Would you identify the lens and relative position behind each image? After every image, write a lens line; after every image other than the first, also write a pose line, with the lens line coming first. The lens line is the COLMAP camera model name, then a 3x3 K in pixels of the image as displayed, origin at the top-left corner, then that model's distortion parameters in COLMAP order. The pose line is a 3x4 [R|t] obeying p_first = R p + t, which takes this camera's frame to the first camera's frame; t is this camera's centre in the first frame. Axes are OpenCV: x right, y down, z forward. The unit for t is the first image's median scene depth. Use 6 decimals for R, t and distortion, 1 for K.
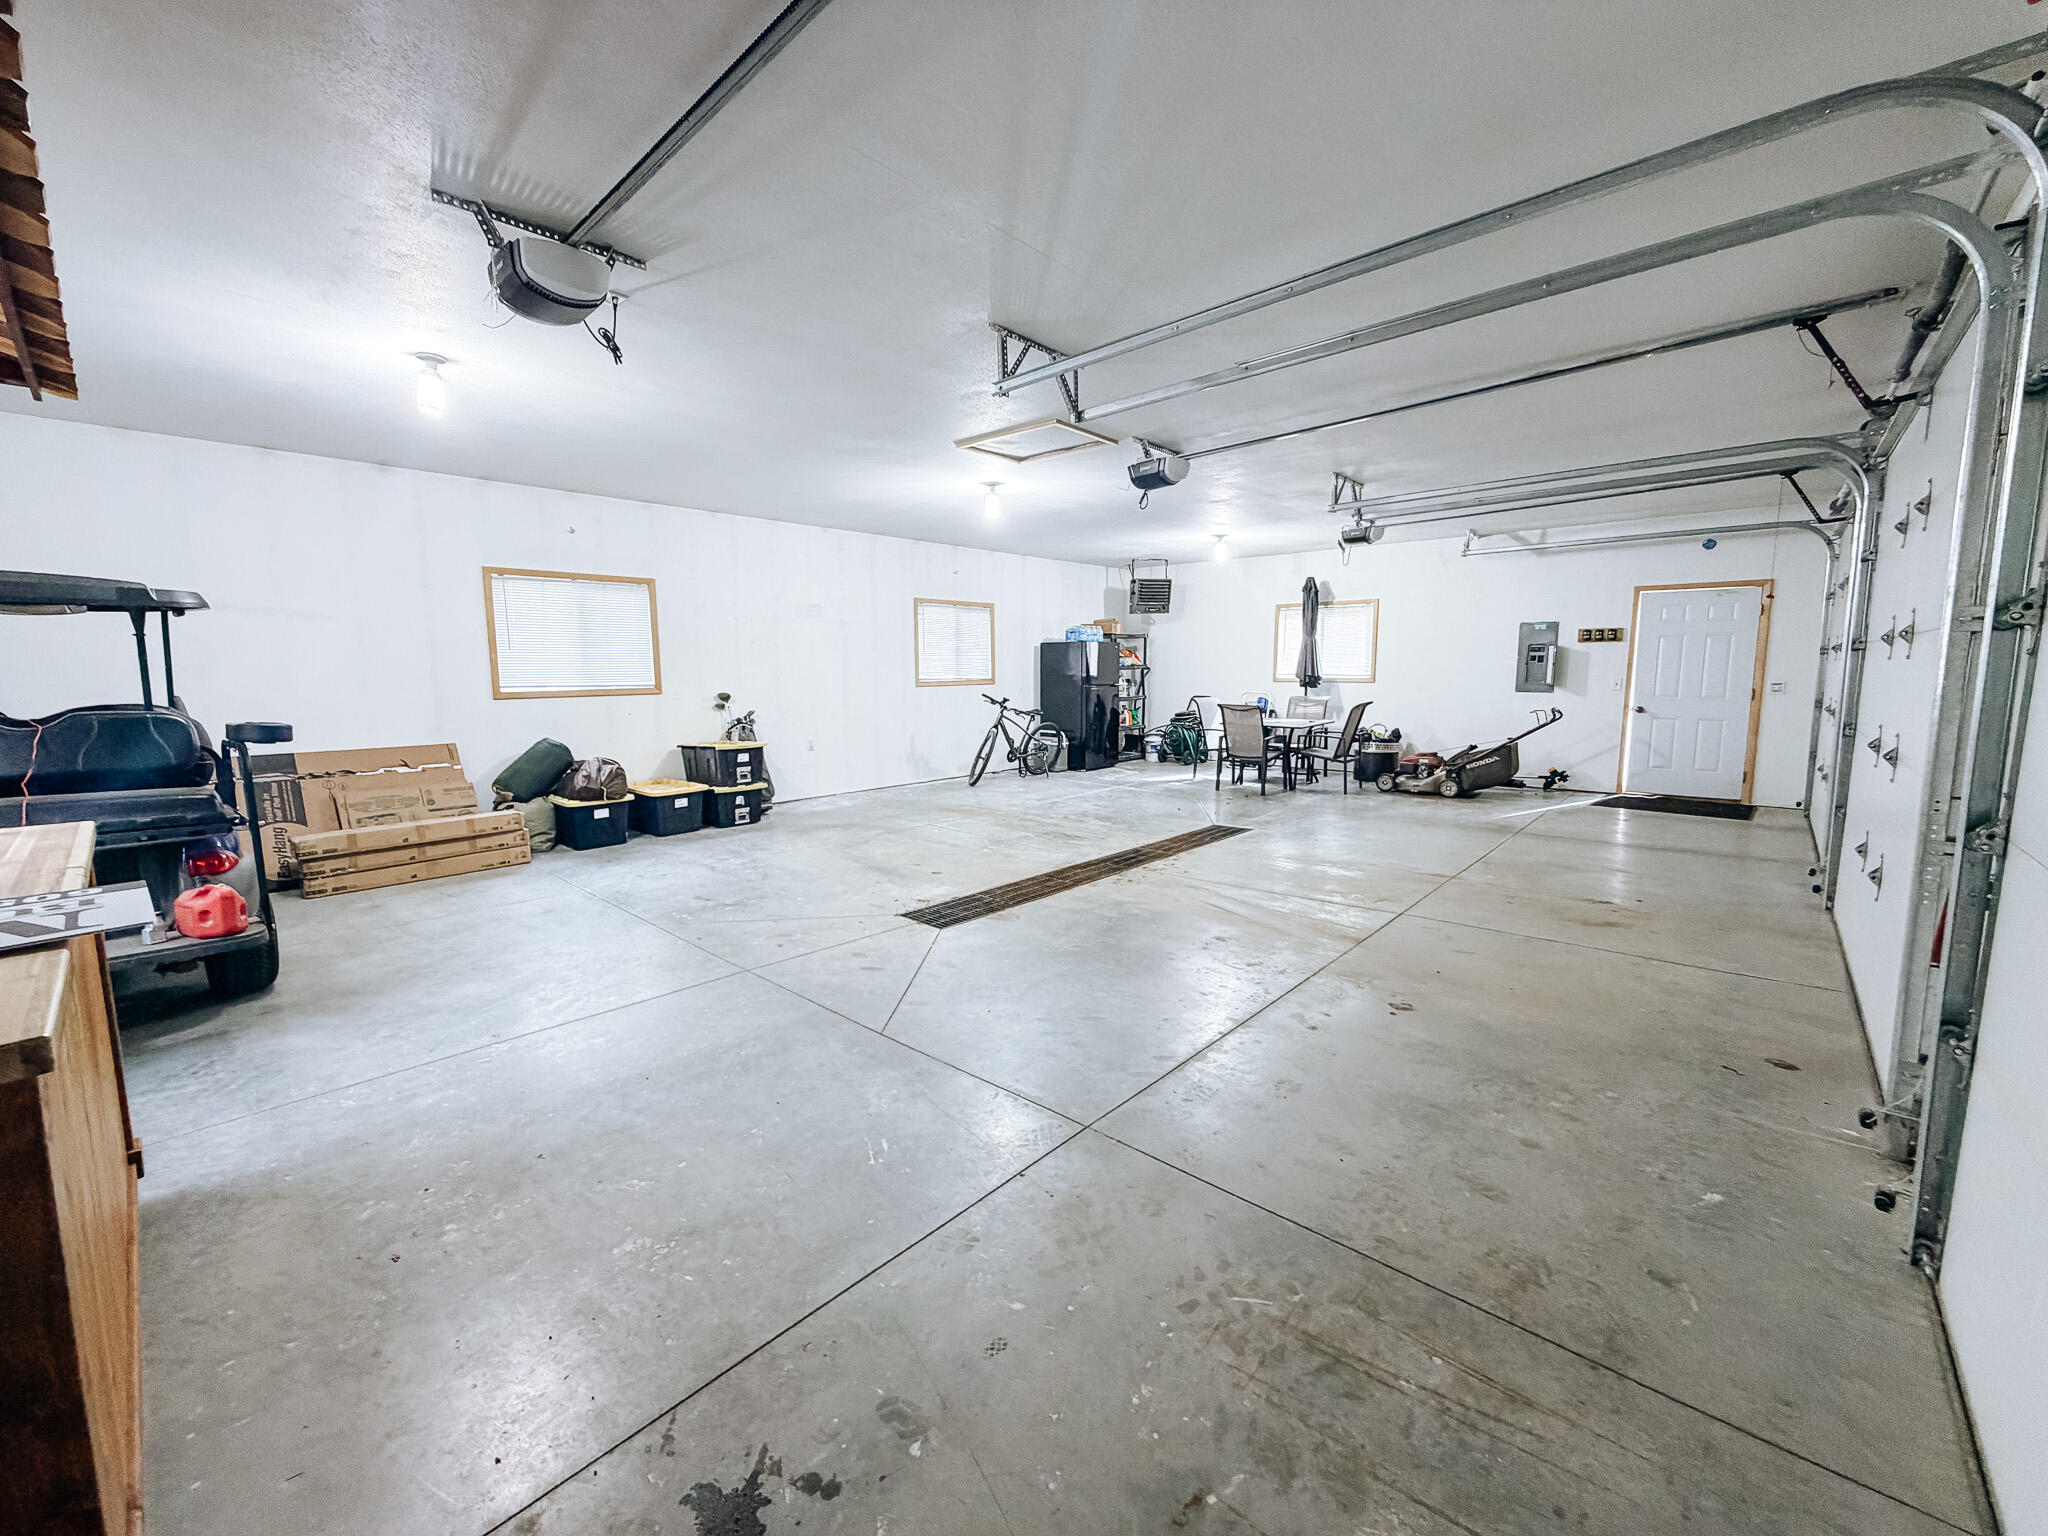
lens RADIAL K [[815.1, 0, 1014.9], [0, 815.1, 765.3], [0, 0, 1]] dist [0.000132, -0.000558]
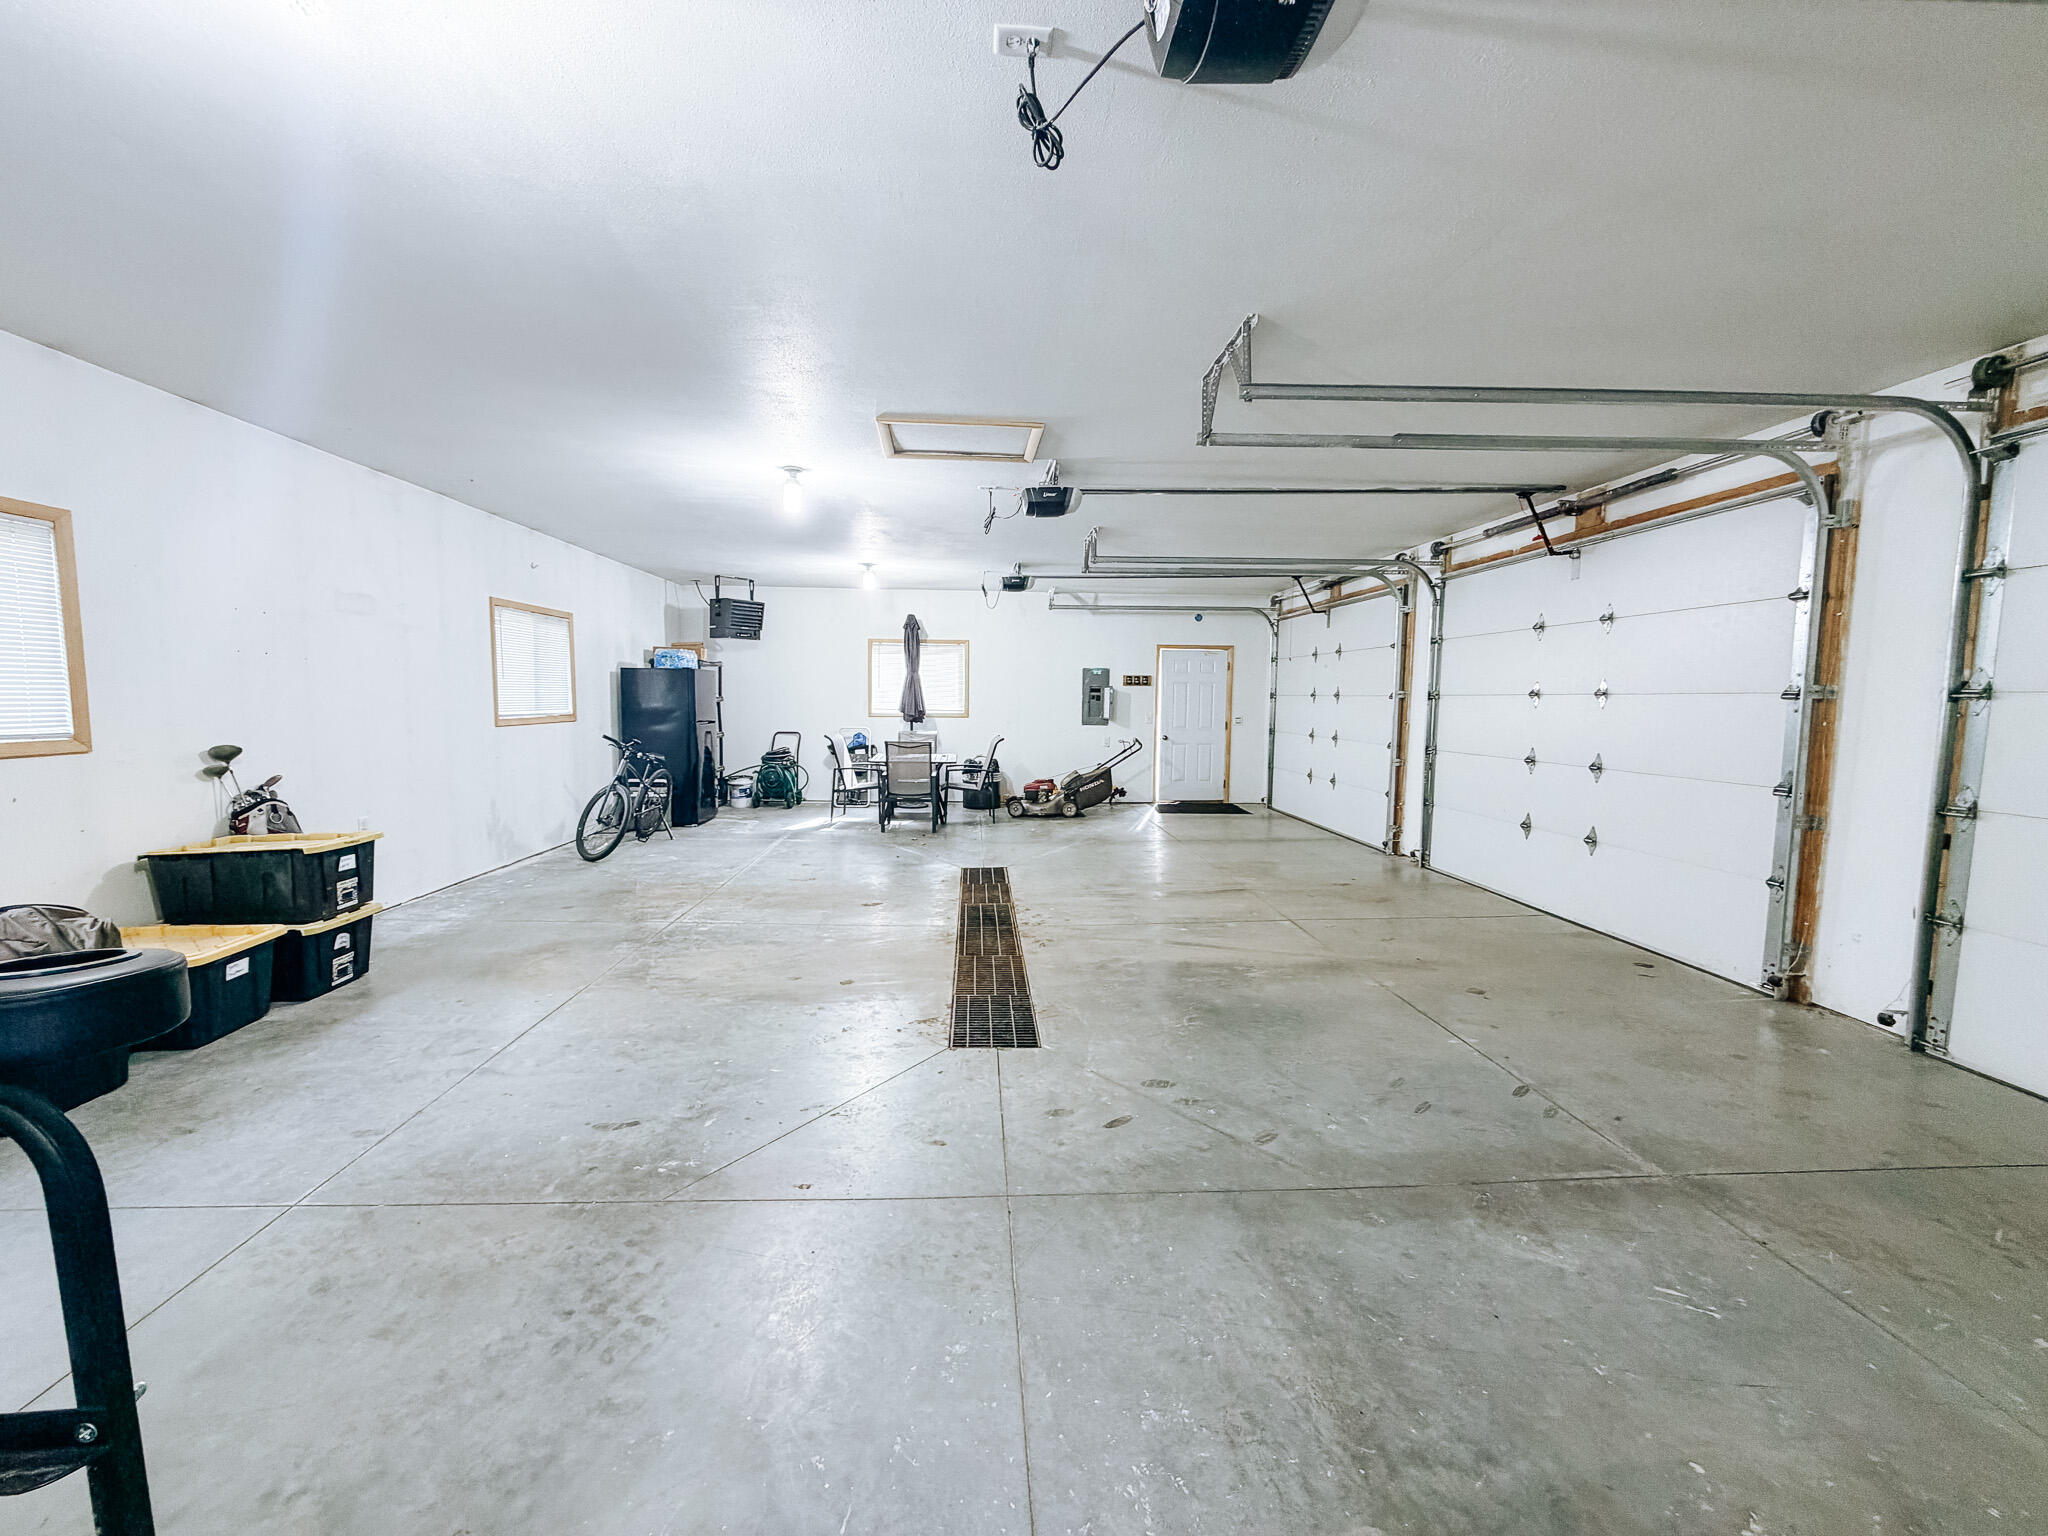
lens RADIAL K [[815.1, 0, 1014.9], [0, 815.1, 765.3], [0, 0, 1]] dist [0.000132, -0.000558]
pose [[0.701957, -0.046272, 0.710714, -0.371532], [0.071880, 0.997395, -0.006058, -0.035939], [-0.708583, 0.055339, 0.703454, 0.266315]]
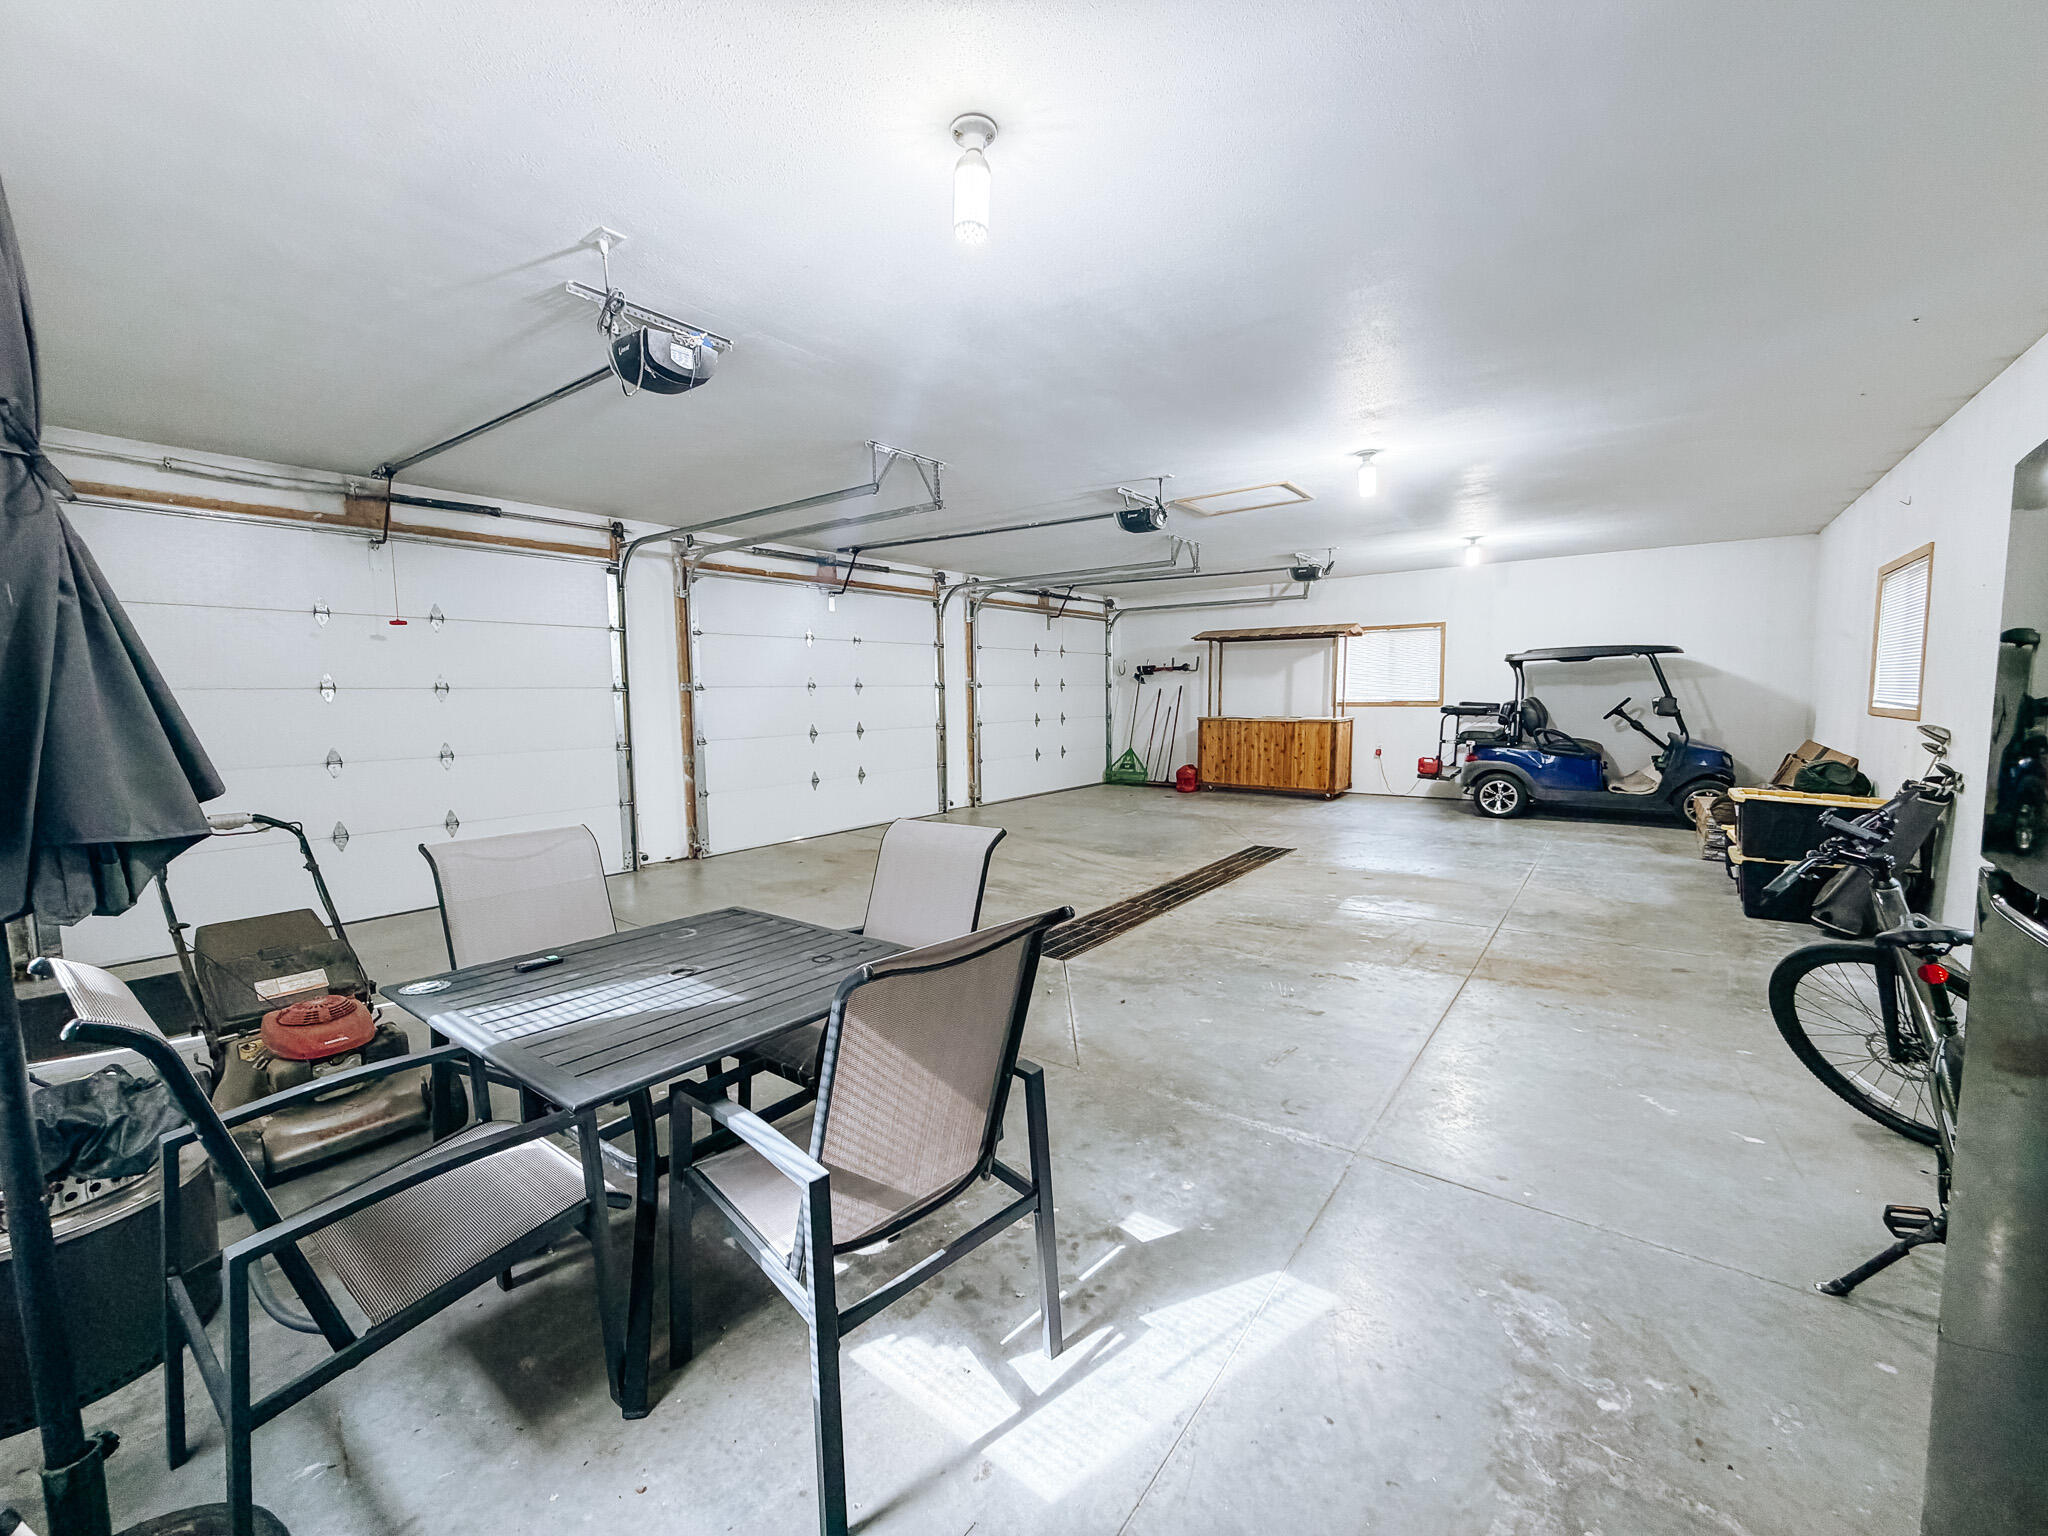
lens RADIAL K [[815.1, 0, 1014.9], [0, 815.1, 765.3], [0, 0, 1]] dist [0.000132, -0.000558]
pose [[-0.996233, 0.027218, -0.082335, 0.312570], [0.009610, 0.978269, 0.207117, -0.182689], [0.086183, 0.205546, -0.974845, 1.487171]]
